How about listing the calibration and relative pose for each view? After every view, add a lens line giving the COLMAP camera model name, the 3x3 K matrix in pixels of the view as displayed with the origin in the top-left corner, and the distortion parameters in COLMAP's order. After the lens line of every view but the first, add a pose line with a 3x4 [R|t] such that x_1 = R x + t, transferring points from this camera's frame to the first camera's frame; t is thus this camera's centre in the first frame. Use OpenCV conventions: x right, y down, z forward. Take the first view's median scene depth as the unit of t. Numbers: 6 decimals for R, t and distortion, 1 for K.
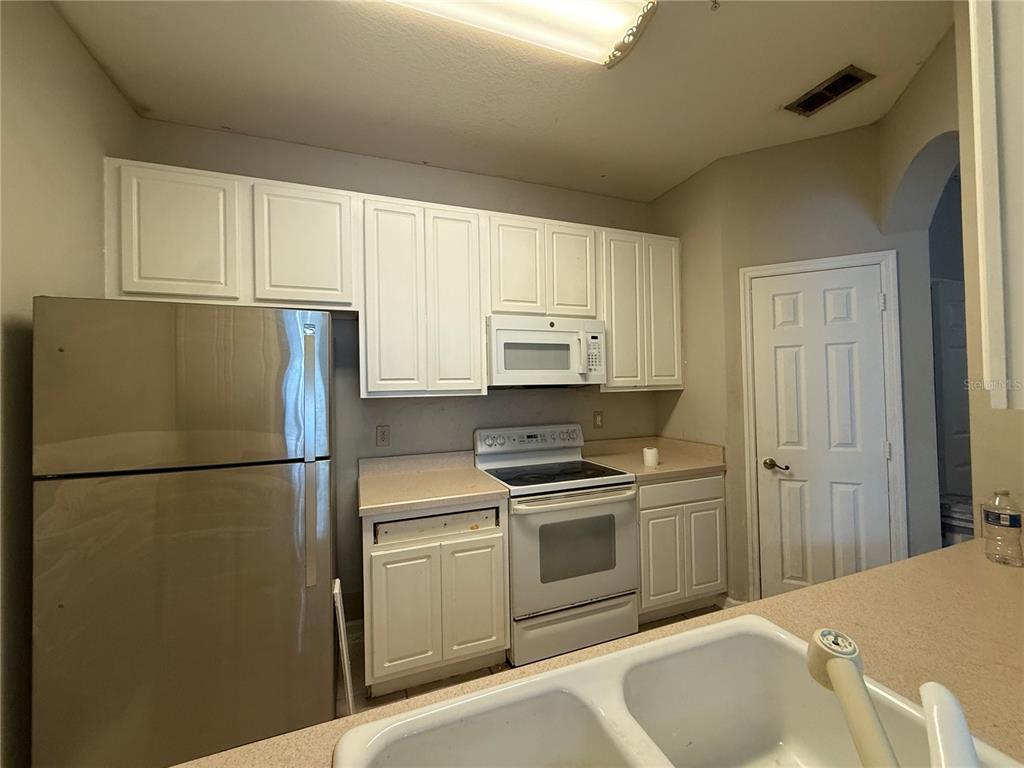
lens RADIAL K [[406.6, 0, 510.4], [0, 406.6, 384.1], [0, 0, 1]] dist [0.001772, 0.000270]
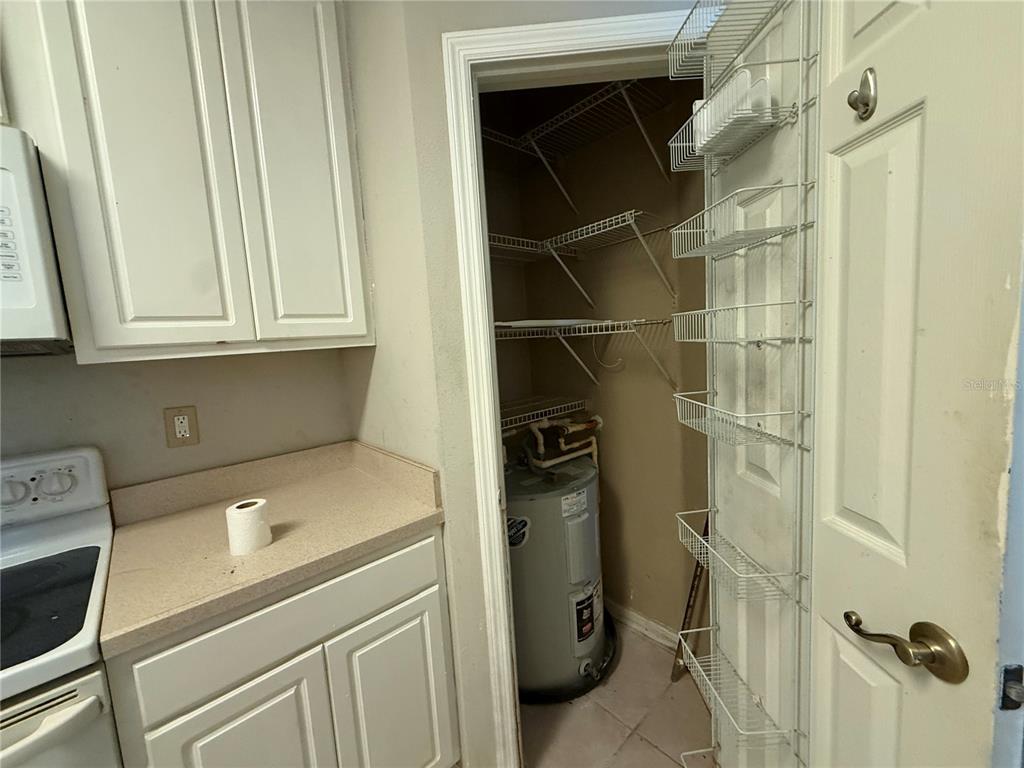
lens RADIAL K [[406.6, 0, 510.5], [0, 406.6, 384.3], [0, 0, 1]] dist [0.001772, 0.000270]
pose [[0.929871, -0.075164, 0.360124, 0.448221], [0.037708, 0.993223, 0.109937, 0.013200], [-0.365947, -0.088648, 0.926404, 0.568973]]
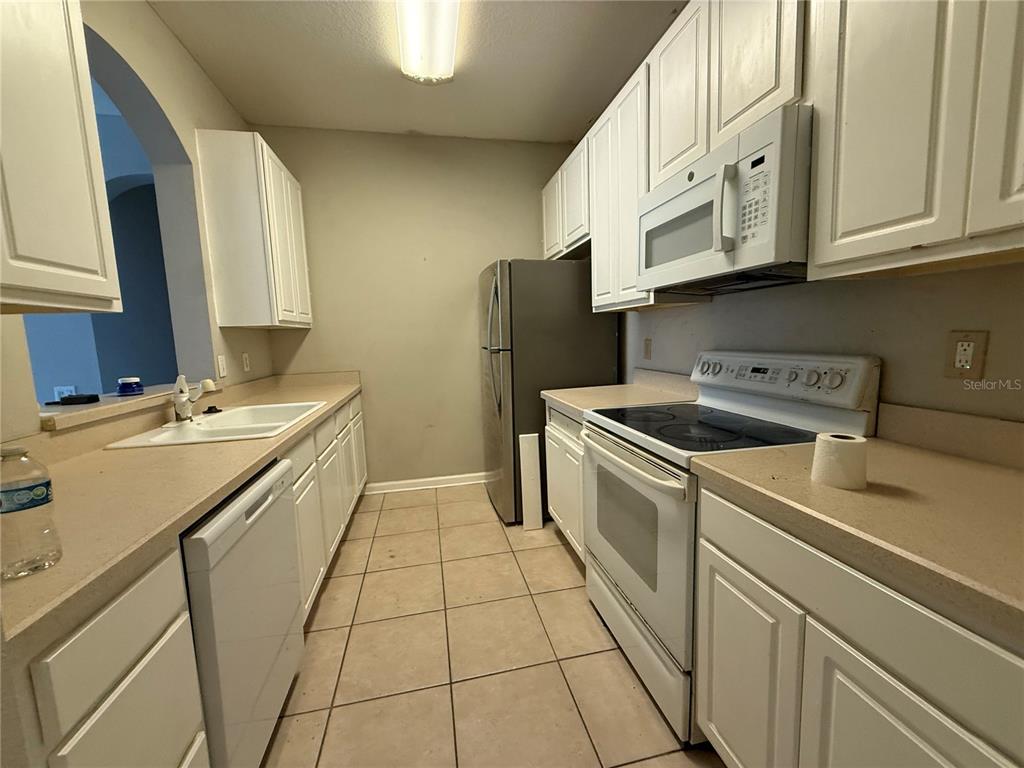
lens RADIAL K [[406.6, 0, 507.9], [0, 406.6, 385.5], [0, 0, 1]] dist [0.001772, 0.000270]
pose [[-0.166225, 0.146734, -0.975109, 0.725163], [0.049236, 0.988868, 0.140412, 0.054021], [0.984858, -0.024670, -0.171599, 0.788853]]
